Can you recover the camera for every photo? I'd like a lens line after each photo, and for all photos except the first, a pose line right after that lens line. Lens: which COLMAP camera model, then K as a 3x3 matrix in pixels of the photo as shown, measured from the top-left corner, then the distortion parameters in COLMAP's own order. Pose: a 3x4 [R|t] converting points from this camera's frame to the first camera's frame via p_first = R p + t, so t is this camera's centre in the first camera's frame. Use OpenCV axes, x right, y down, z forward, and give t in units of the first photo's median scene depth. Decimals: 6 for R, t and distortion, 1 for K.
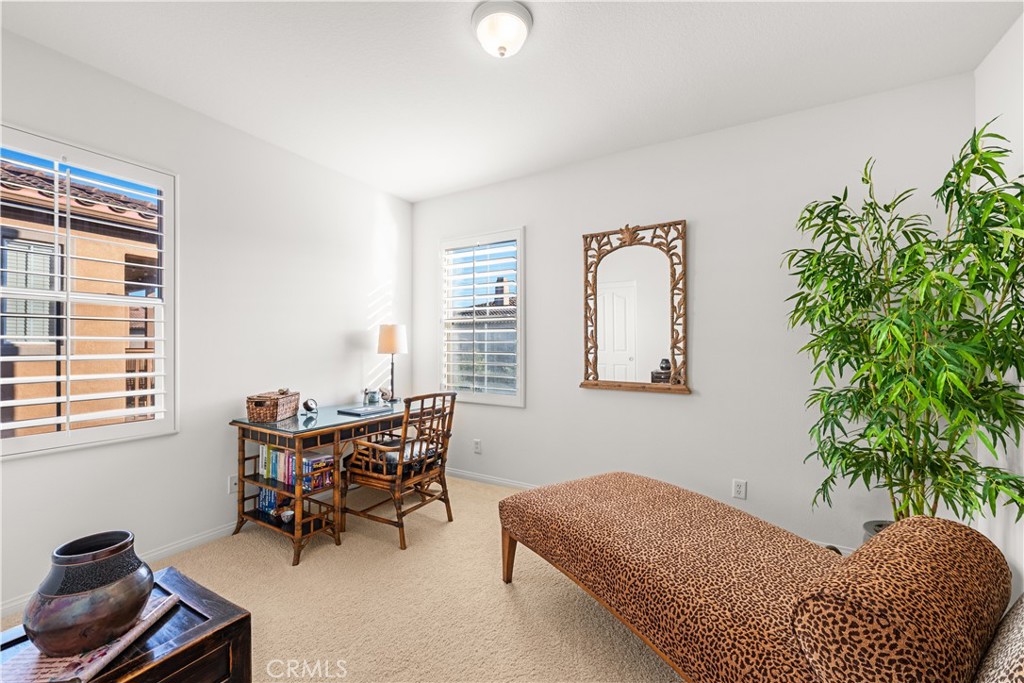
lens RADIAL K [[401.5, 0, 510.1], [0, 401.5, 339.9], [0, 0, 1]] dist [0.000182, -0.000071]
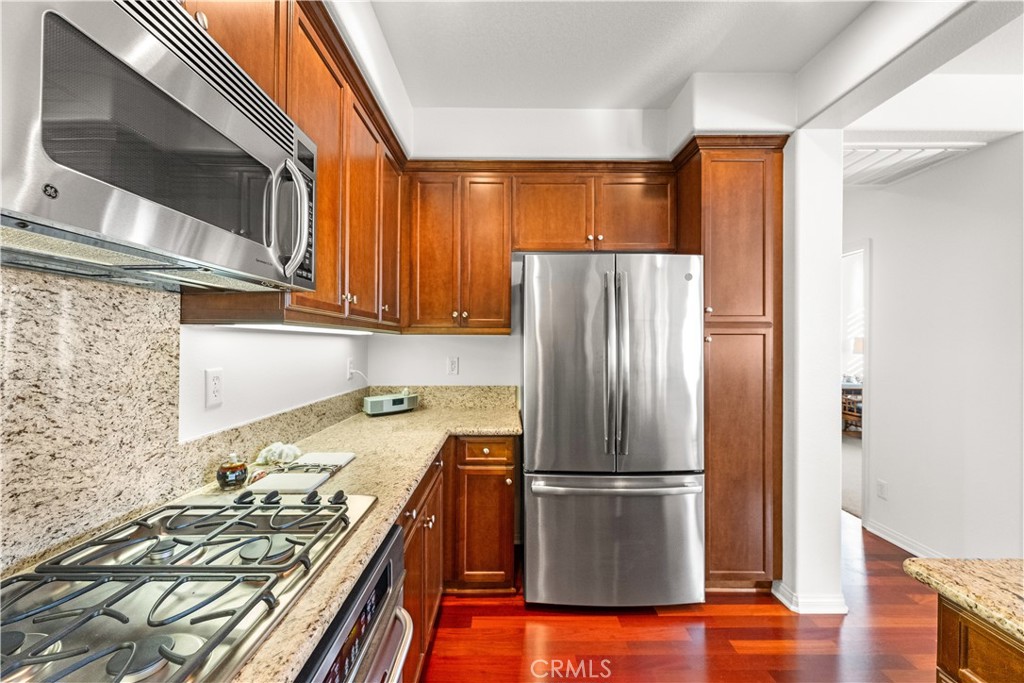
lens RADIAL K [[401.5, 0, 510.1], [0, 401.5, 339.9], [0, 0, 1]] dist [0.000182, -0.000071]
pose [[0.503884, -0.005066, -0.863756, 0.421536], [0.002818, 0.999987, -0.004221, -0.022485], [0.863766, -0.000307, 0.503892, -1.145152]]
